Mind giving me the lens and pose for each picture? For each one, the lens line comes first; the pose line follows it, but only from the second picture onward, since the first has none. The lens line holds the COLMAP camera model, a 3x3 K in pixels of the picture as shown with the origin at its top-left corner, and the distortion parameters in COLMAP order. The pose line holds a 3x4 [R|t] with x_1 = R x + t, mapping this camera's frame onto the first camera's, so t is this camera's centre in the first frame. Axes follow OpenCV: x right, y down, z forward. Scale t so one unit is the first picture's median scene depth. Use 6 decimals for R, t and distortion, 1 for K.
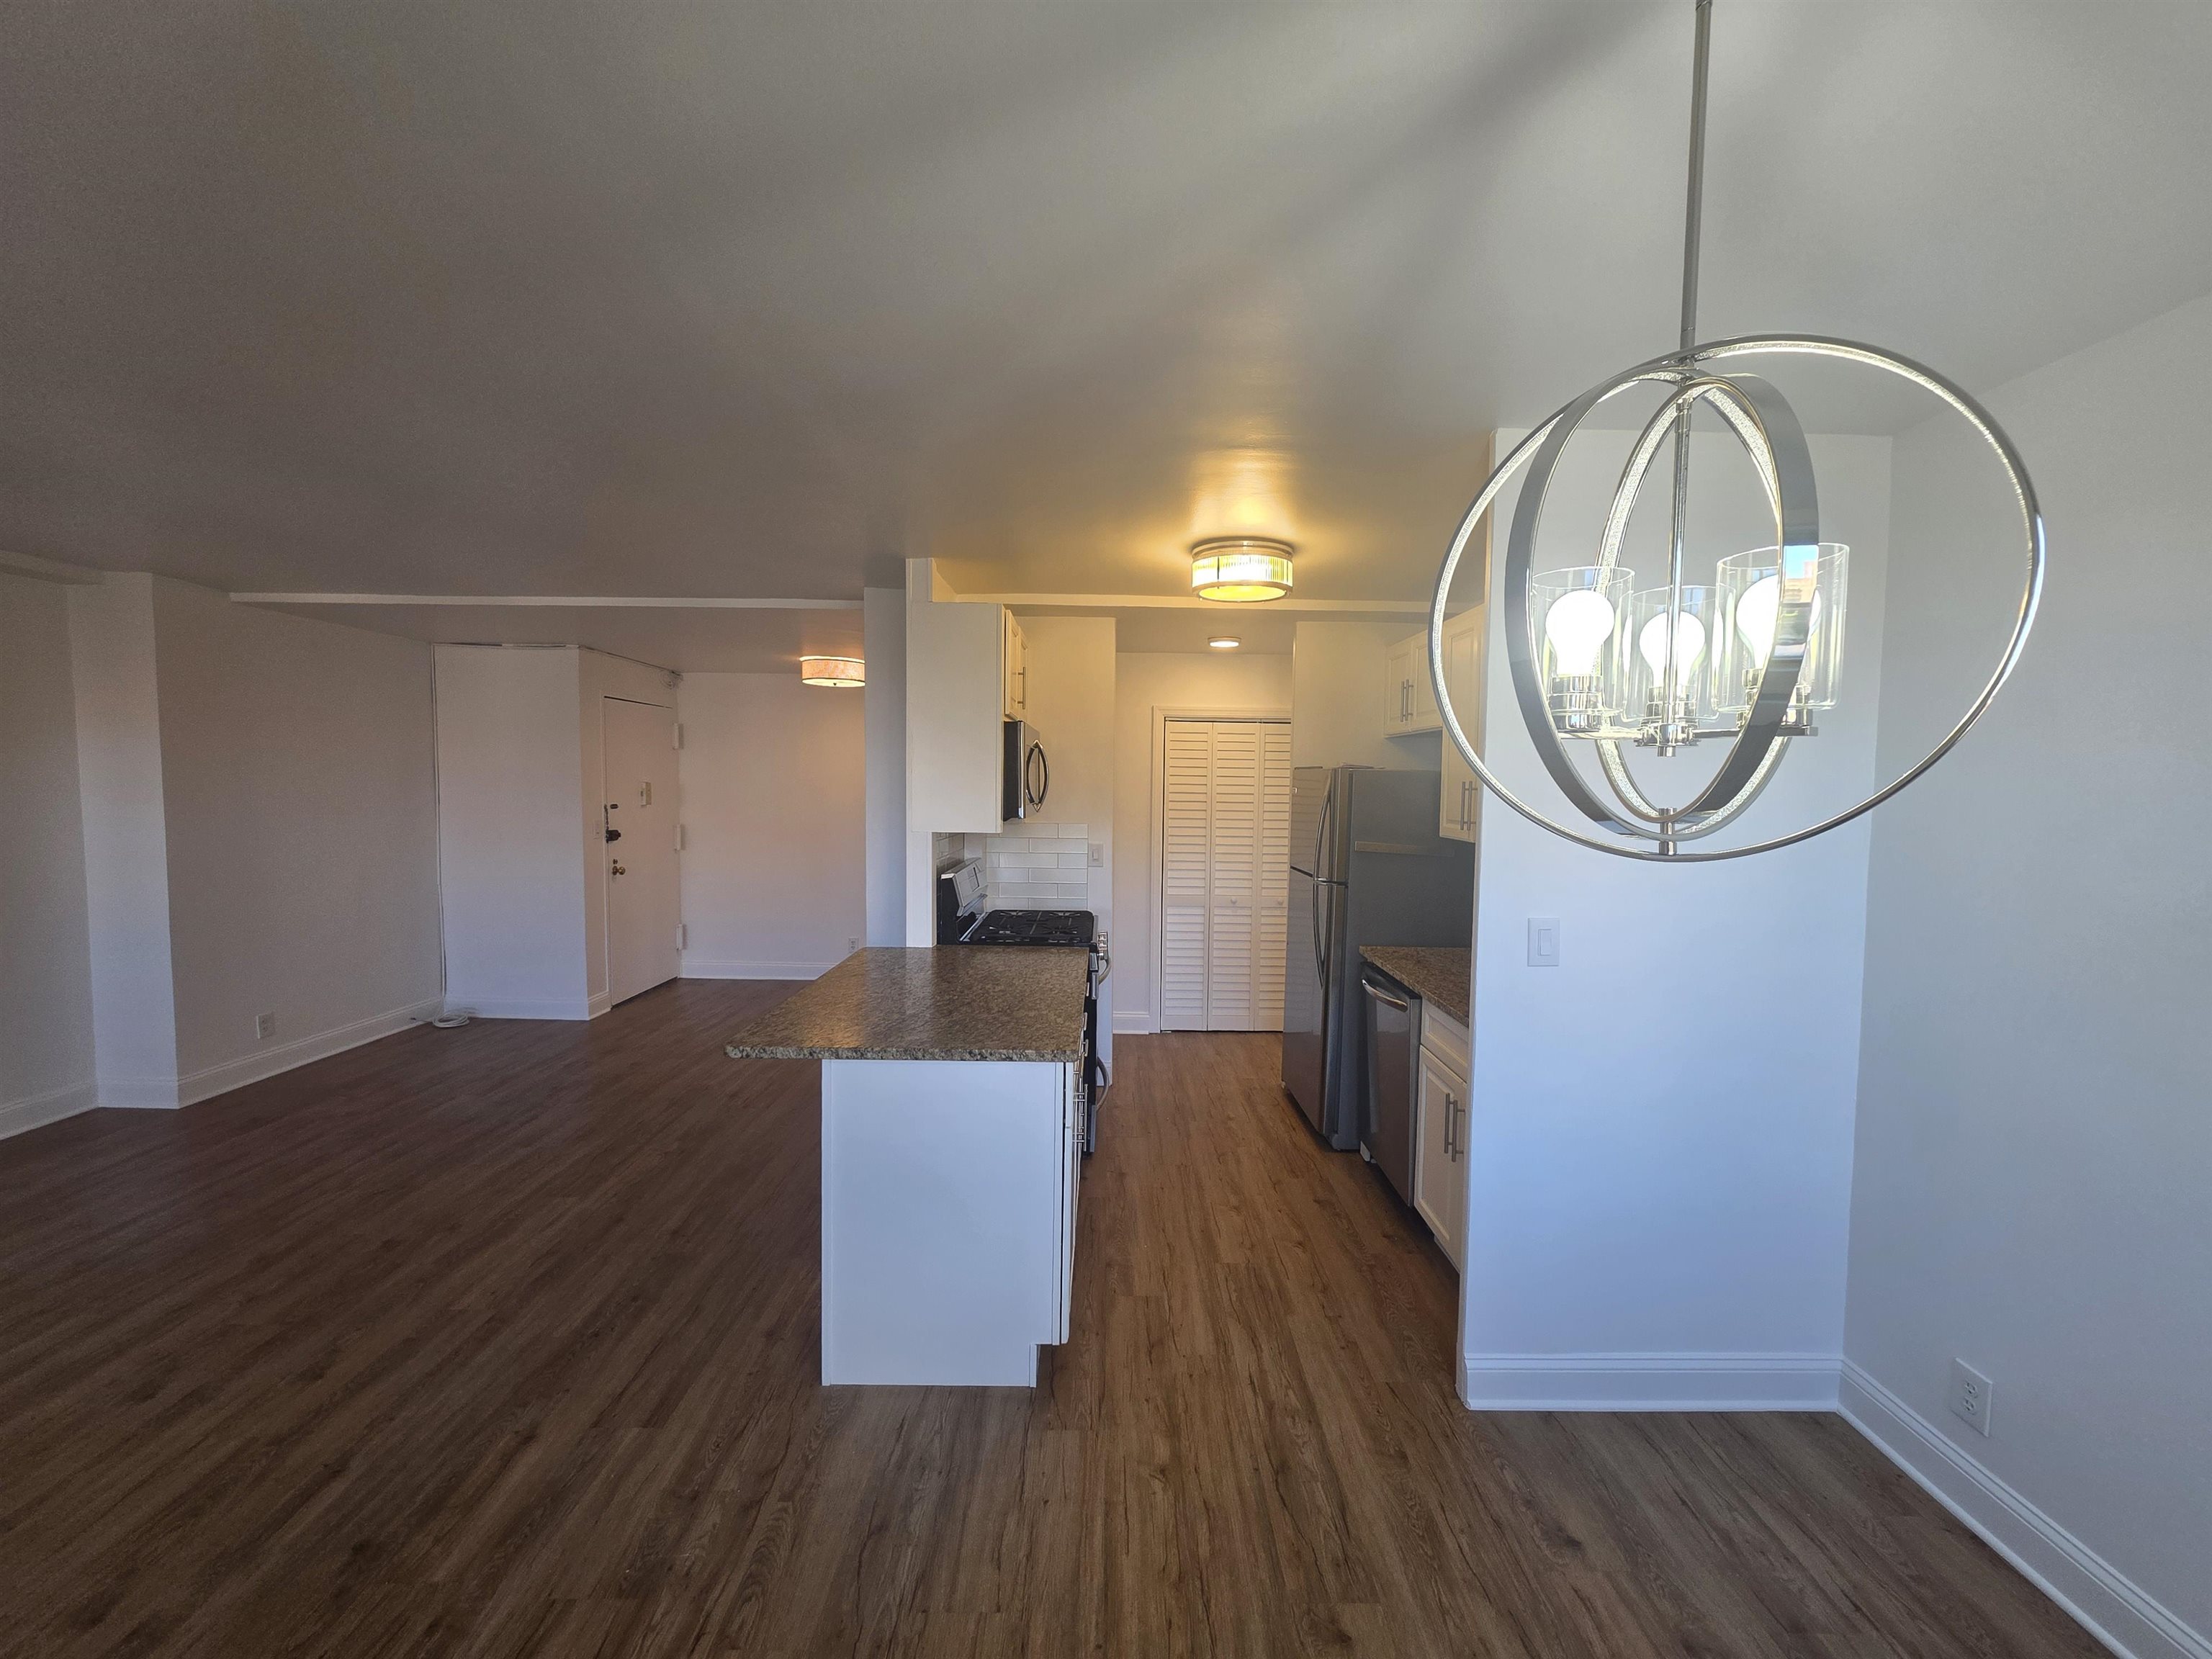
lens RADIAL K [[880.3, 0, 1121.8], [0, 880.3, 826.9], [0, 0, 1]] dist [0.003460, 0.000050]
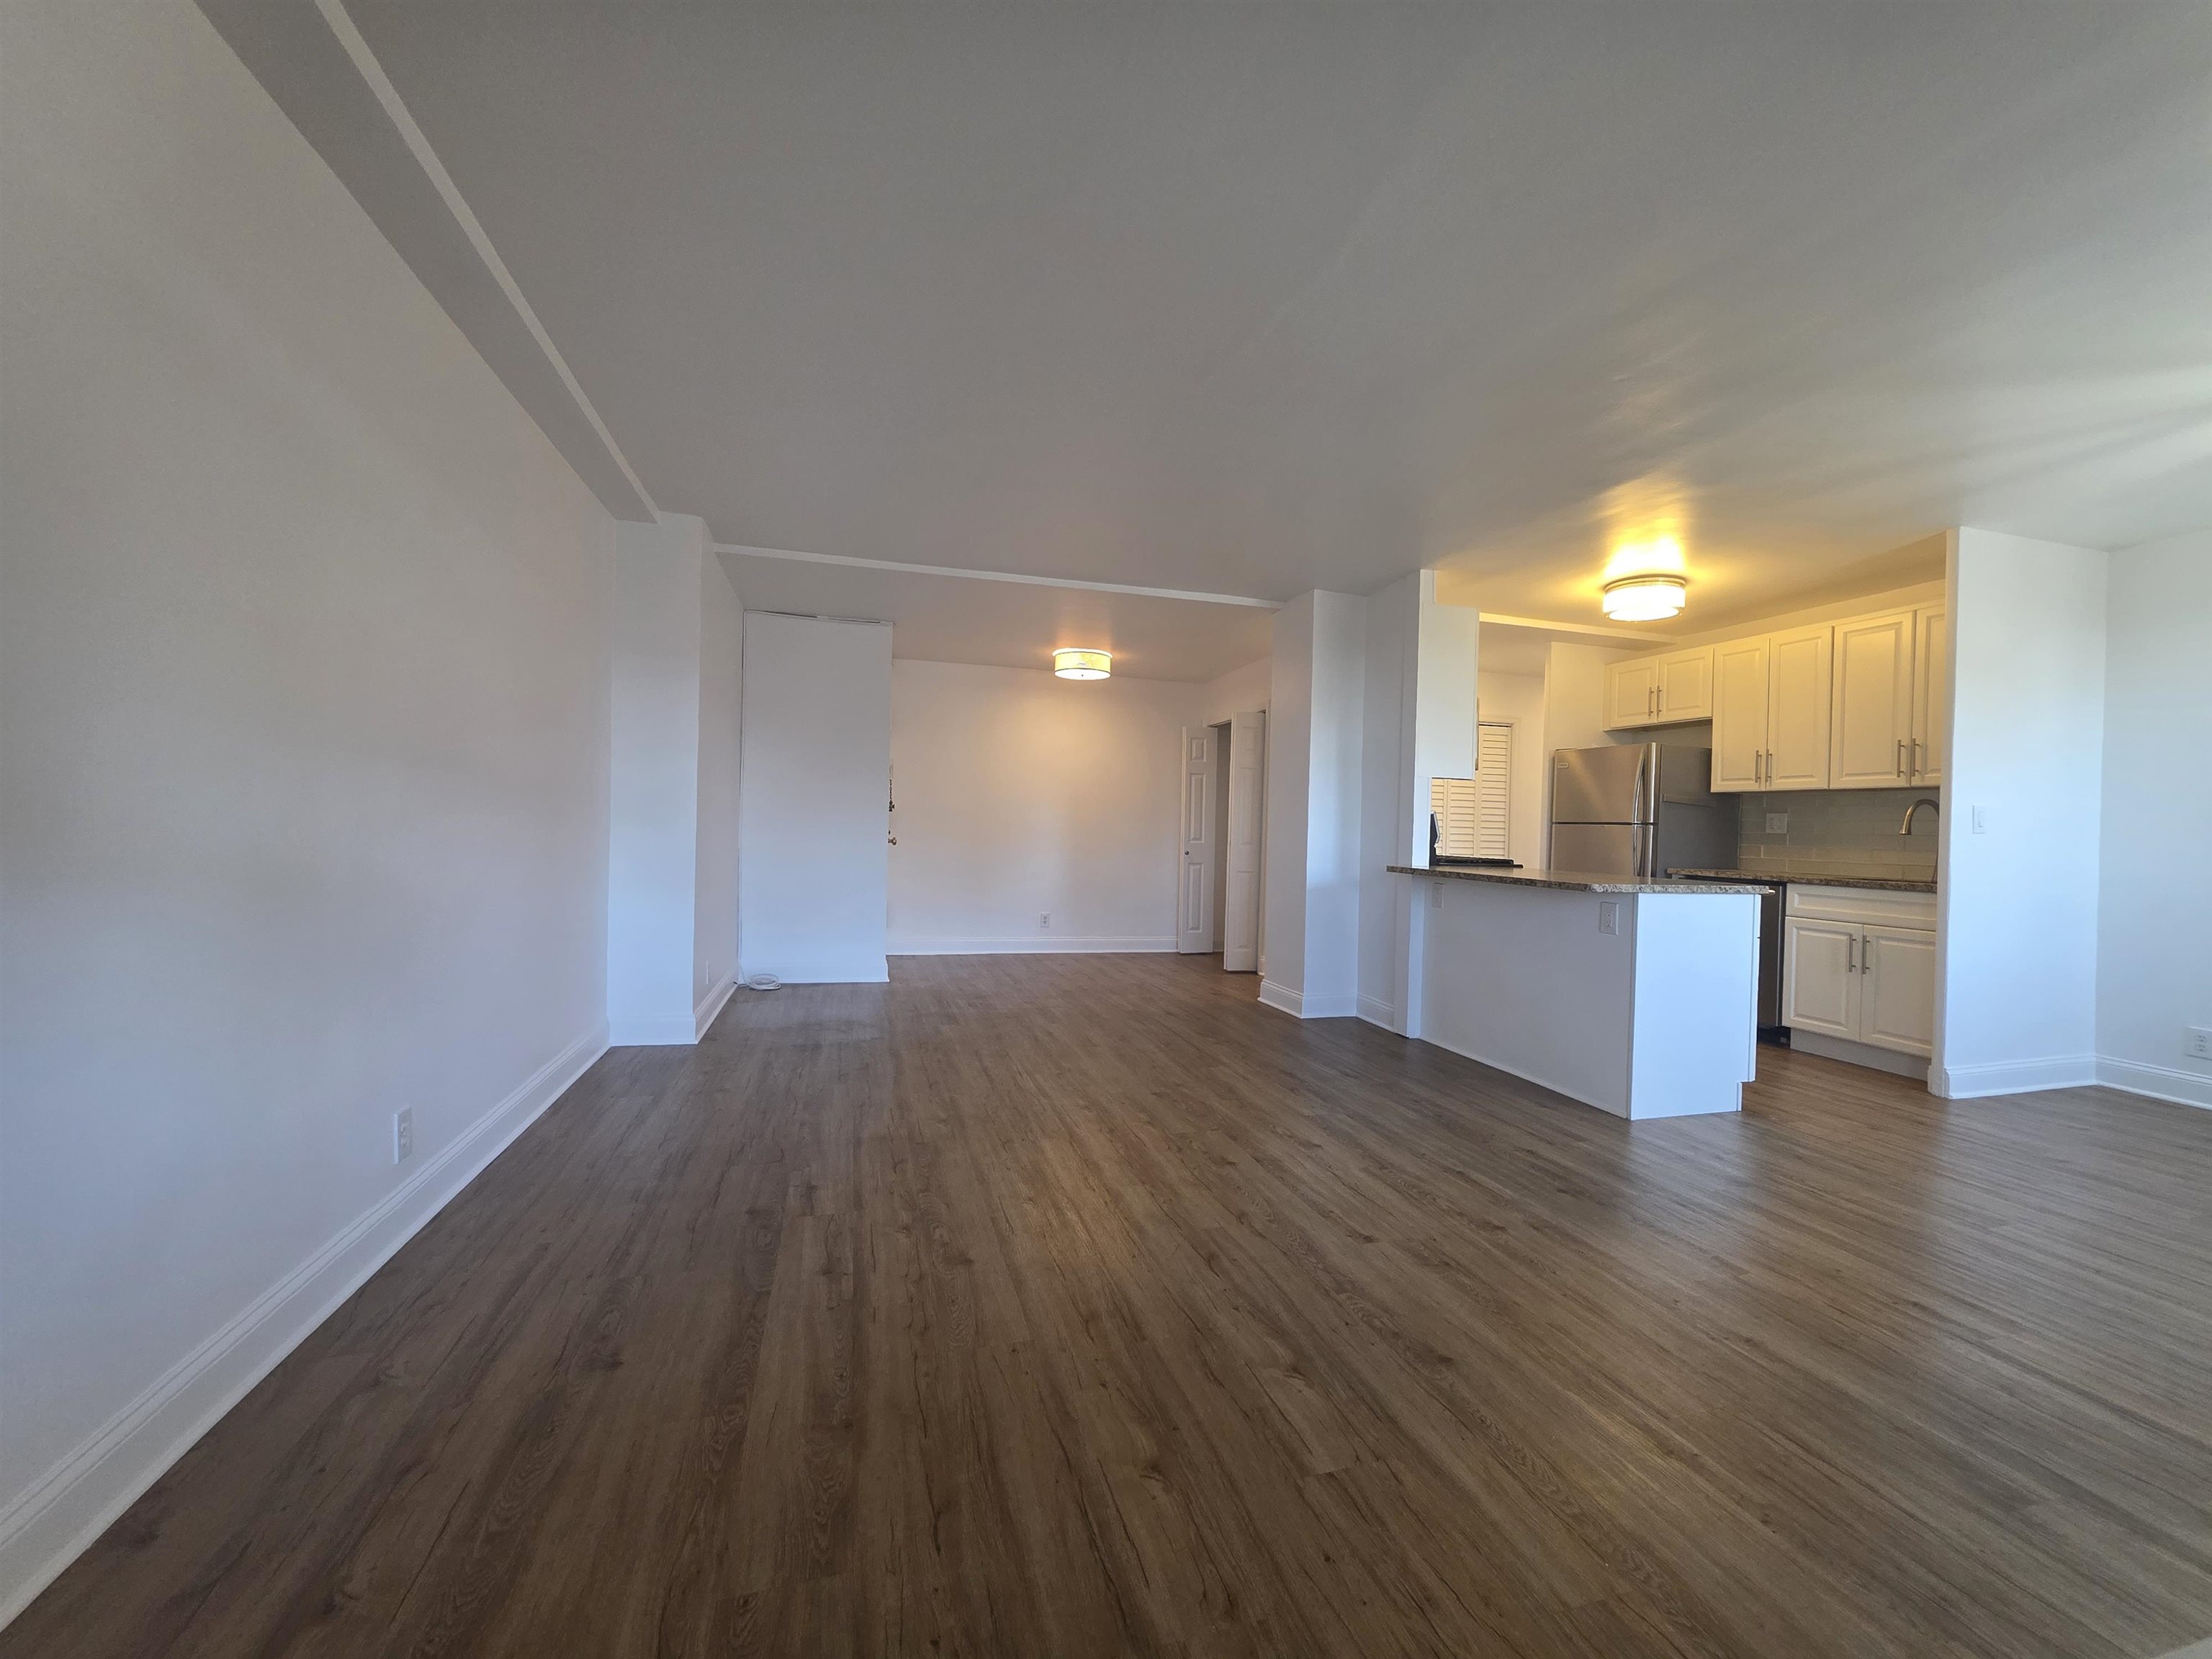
lens RADIAL K [[880.3, 0, 1121.6], [0, 880.3, 828.0], [0, 0, 1]] dist [0.003460, 0.000050]
pose [[0.960160, 0.010121, 0.279266, -0.990009], [0.002216, 0.999037, -0.043825, 0.132789], [-0.279441, 0.042698, 0.959213, -0.120691]]
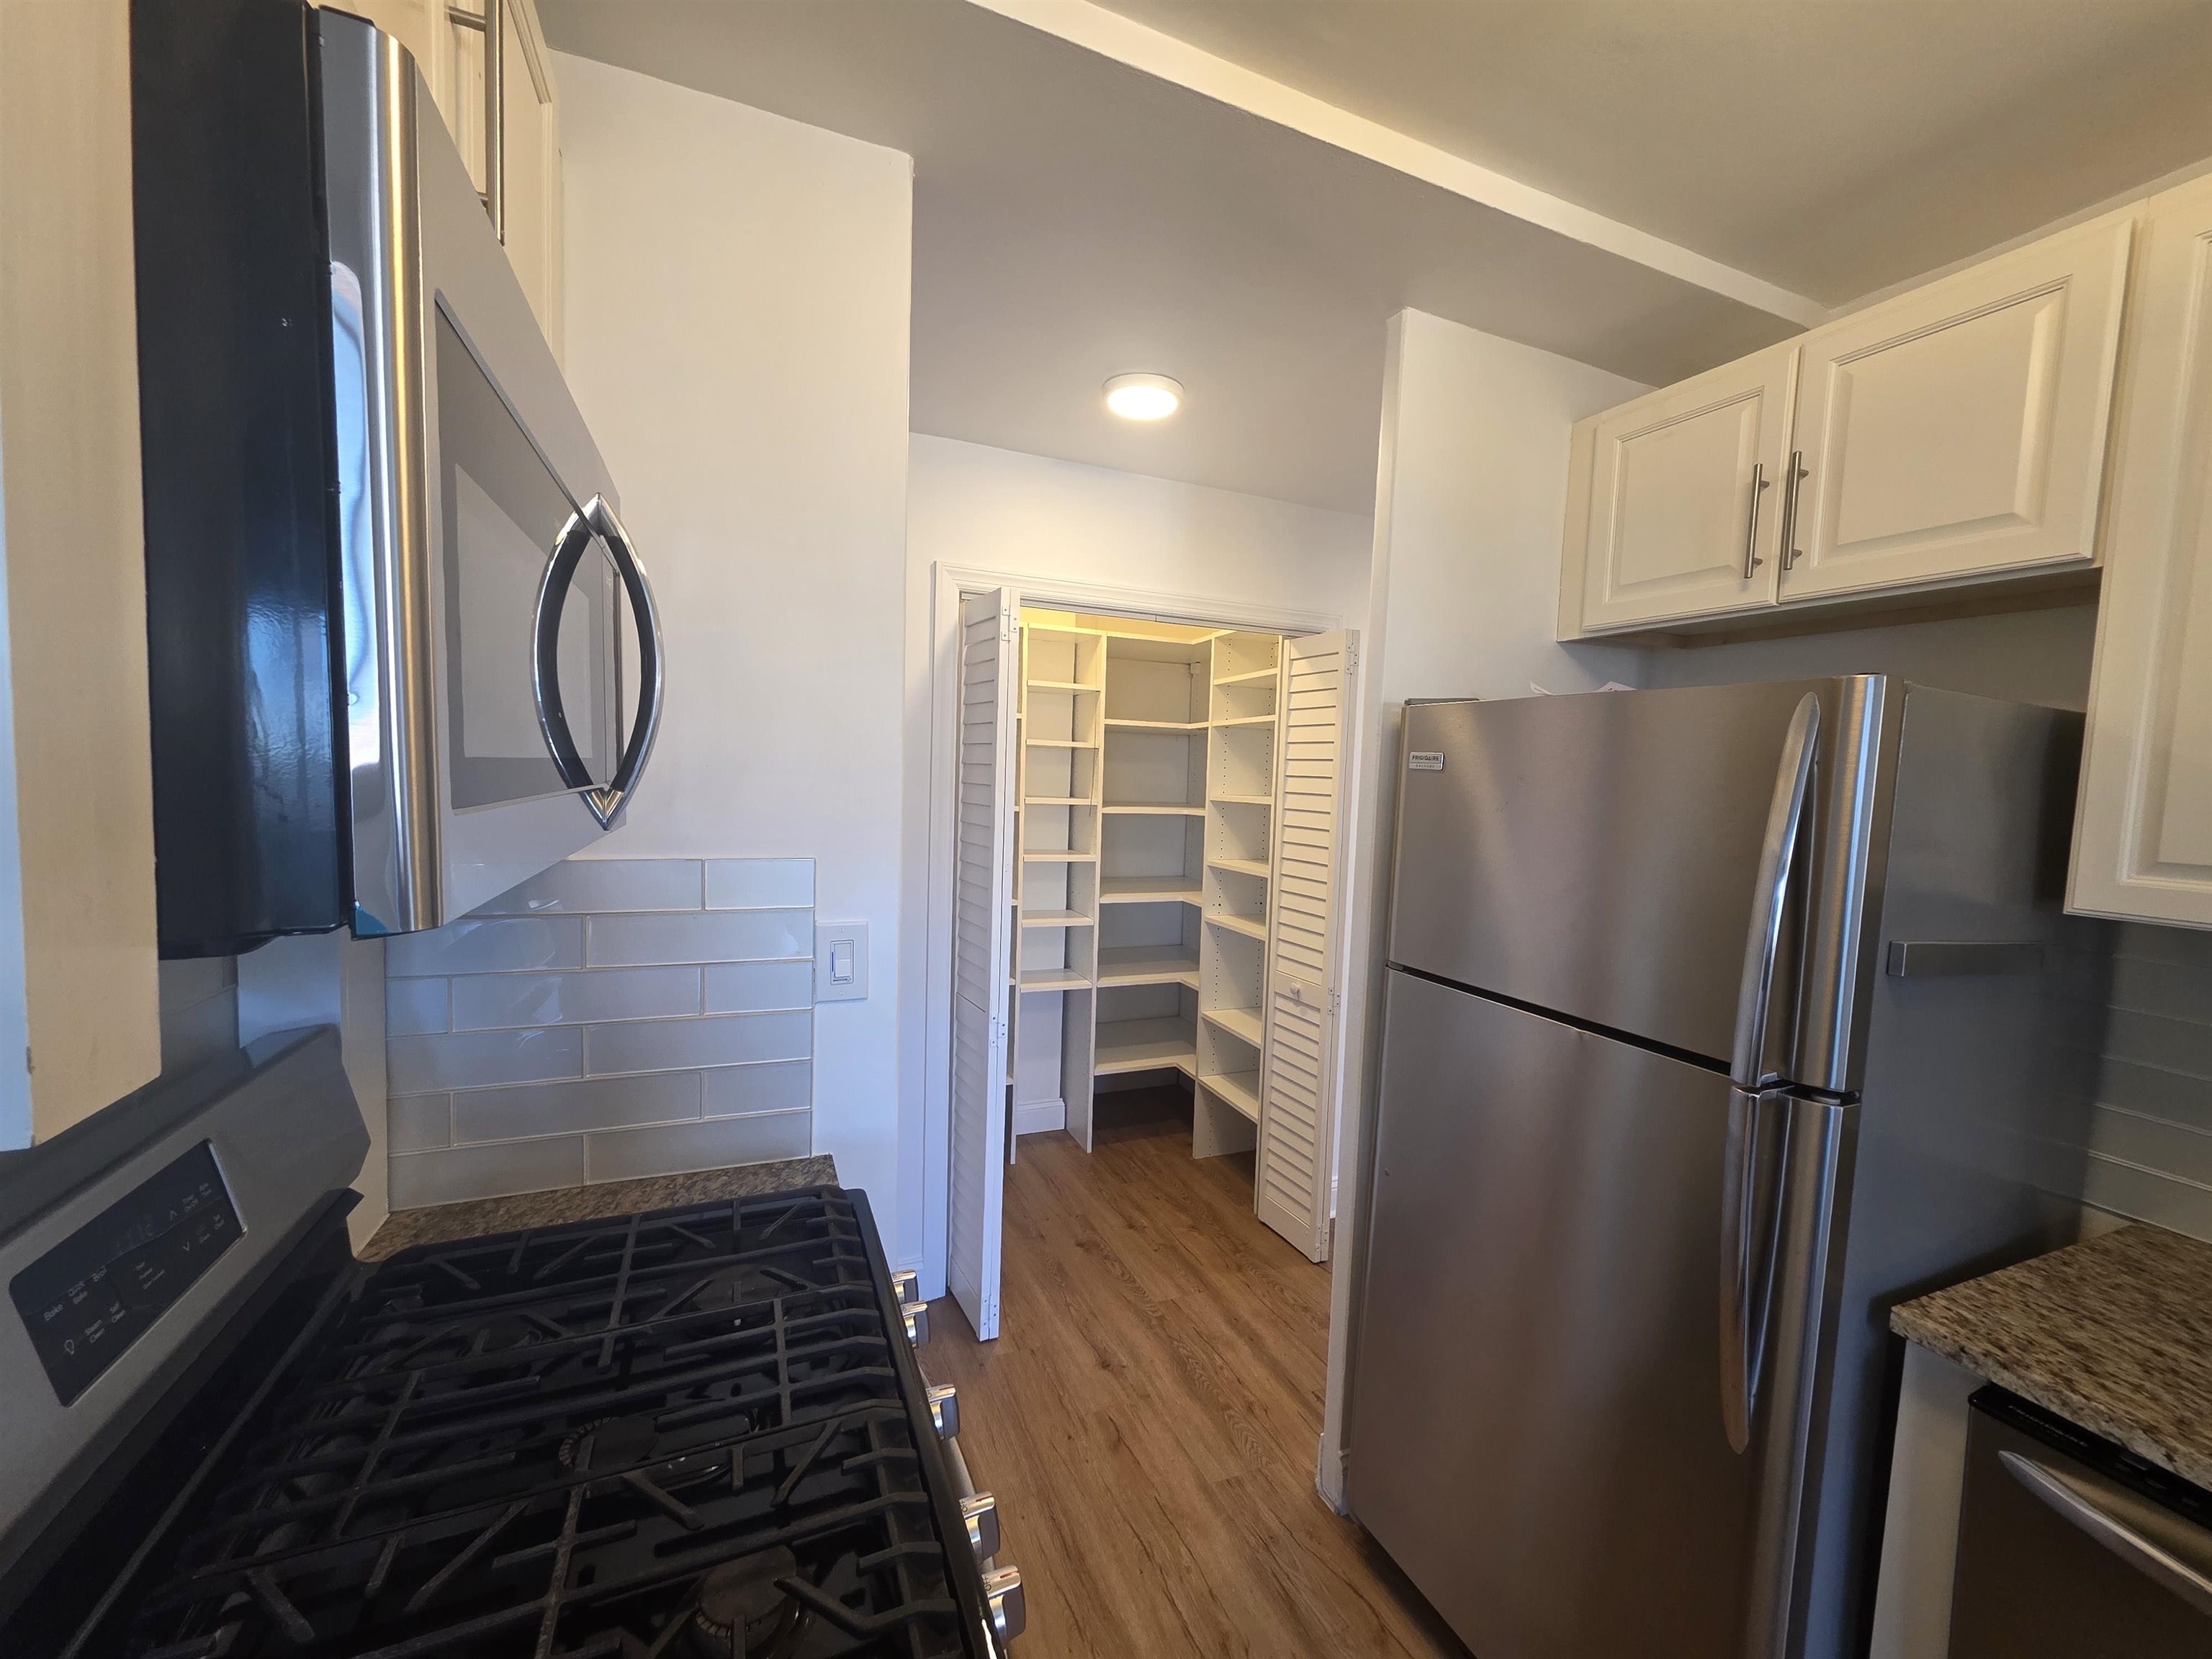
lens RADIAL K [[880.3, 0, 1125.2], [0, 880.3, 832.8], [0, 0, 1]] dist [0.003460, 0.000050]
pose [[0.920947, -0.007382, 0.389617, -0.070810], [-0.003290, 0.999638, 0.026717, -0.025771], [-0.389673, -0.025887, 0.920589, 0.852730]]
